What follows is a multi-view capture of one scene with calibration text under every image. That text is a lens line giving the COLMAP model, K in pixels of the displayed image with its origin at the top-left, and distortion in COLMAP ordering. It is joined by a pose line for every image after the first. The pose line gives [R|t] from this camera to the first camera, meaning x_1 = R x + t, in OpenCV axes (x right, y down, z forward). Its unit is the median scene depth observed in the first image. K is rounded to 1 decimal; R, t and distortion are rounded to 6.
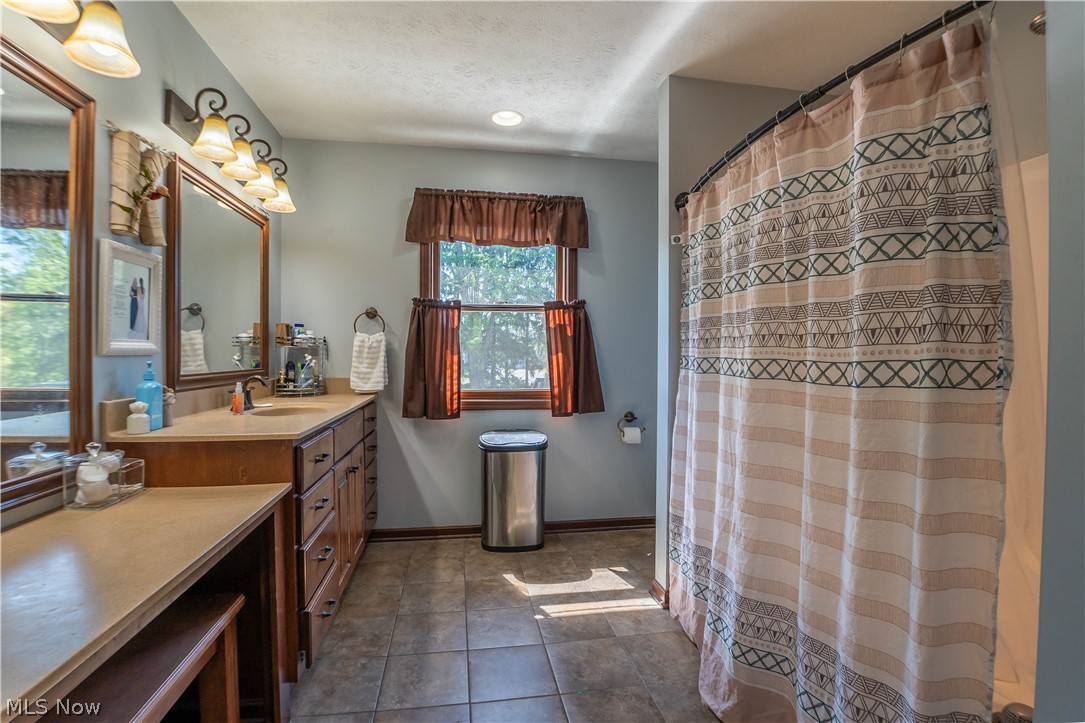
lens RADIAL K [[503.5, 0, 542.5], [0, 503.5, 361.5], [0, 0, 1]] dist [-0.033018, -0.000248]
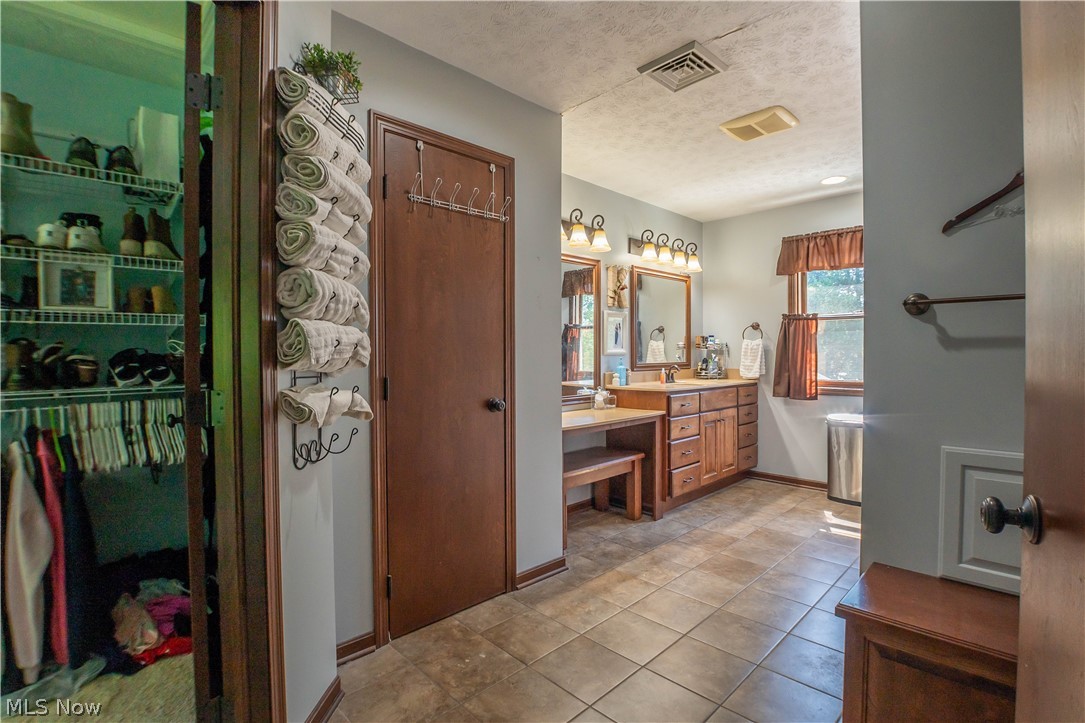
lens RADIAL K [[503.5, 0, 542.5], [0, 503.5, 361.5], [0, 0, 1]] dist [-0.033018, -0.000248]
pose [[0.575012, 0.006306, -0.818121, 0.583137], [-0.004037, 0.999980, 0.004870, 0.005296], [0.818135, 0.000503, 0.575026, -0.429602]]
